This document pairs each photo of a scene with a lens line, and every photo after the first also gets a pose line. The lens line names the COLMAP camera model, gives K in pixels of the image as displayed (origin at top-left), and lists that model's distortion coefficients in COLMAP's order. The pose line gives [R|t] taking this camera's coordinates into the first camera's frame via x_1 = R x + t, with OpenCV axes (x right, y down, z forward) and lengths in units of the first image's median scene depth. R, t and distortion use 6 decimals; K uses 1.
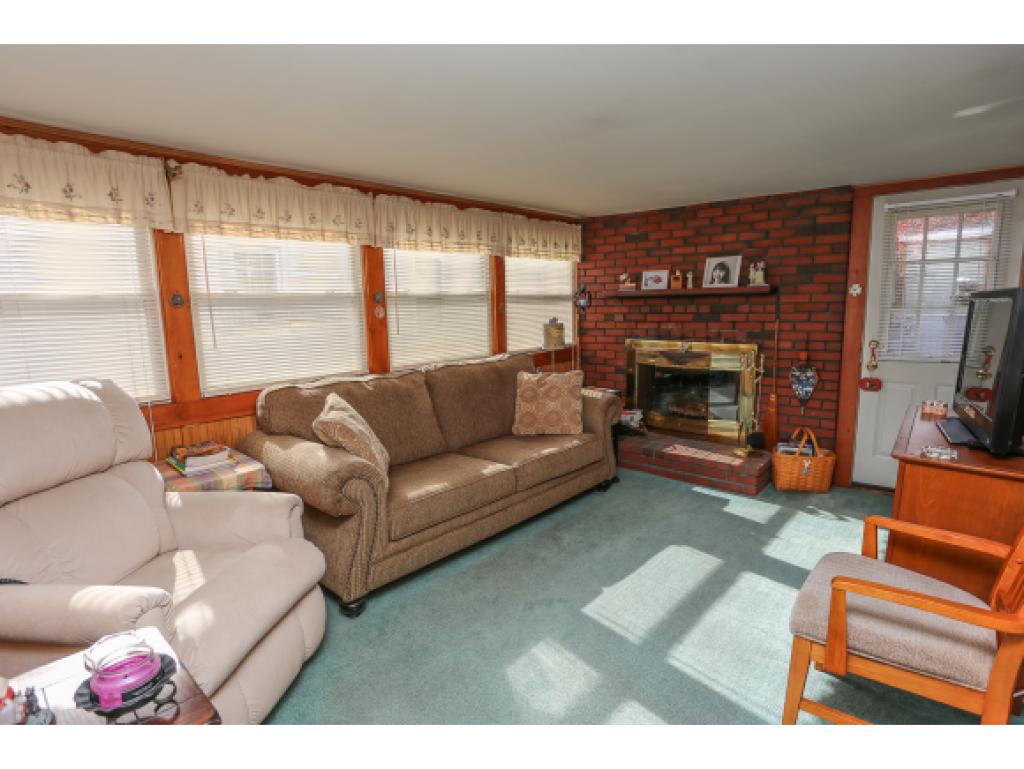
lens RADIAL K [[500.7, 0, 508.0], [0, 500.7, 386.8], [0, 0, 1]] dist [-0.082342, 0.042597]
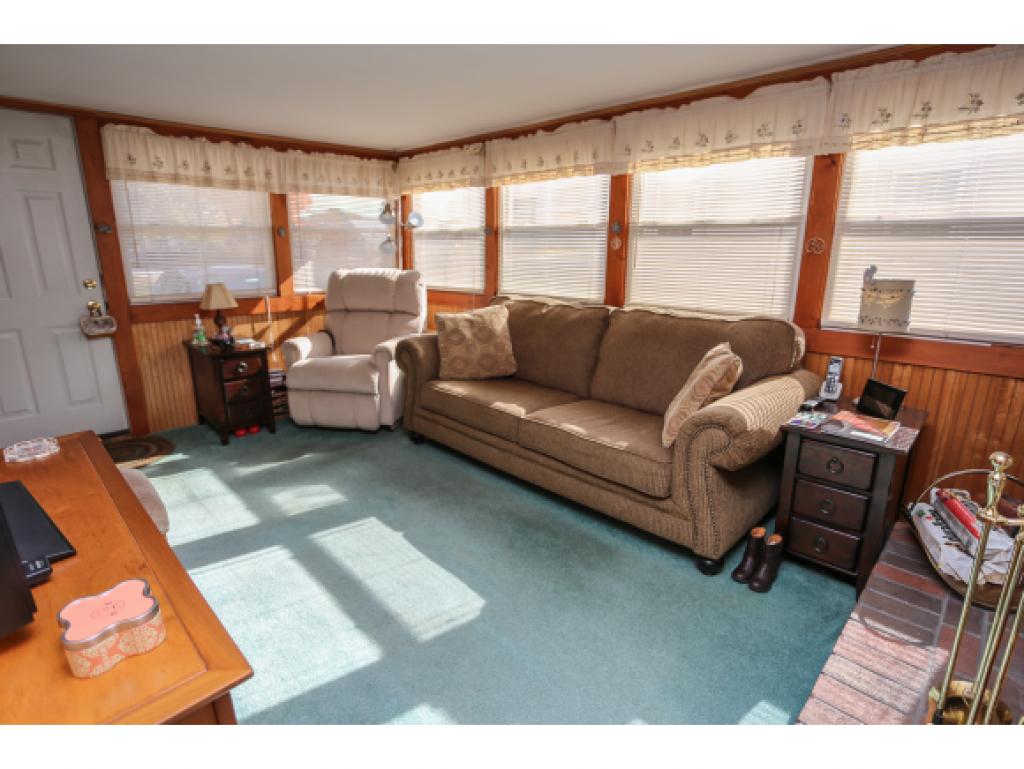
lens RADIAL K [[532.6, 0, 548.1], [0, 532.6, 378.9], [0, 0, 1]] dist [-0.023677, 0.000208]
pose [[0.000591, 0.272598, -0.962128, 0.924169], [-0.154488, 0.950602, 0.269237, -0.178443], [0.987995, 0.148478, 0.042675, 0.969301]]
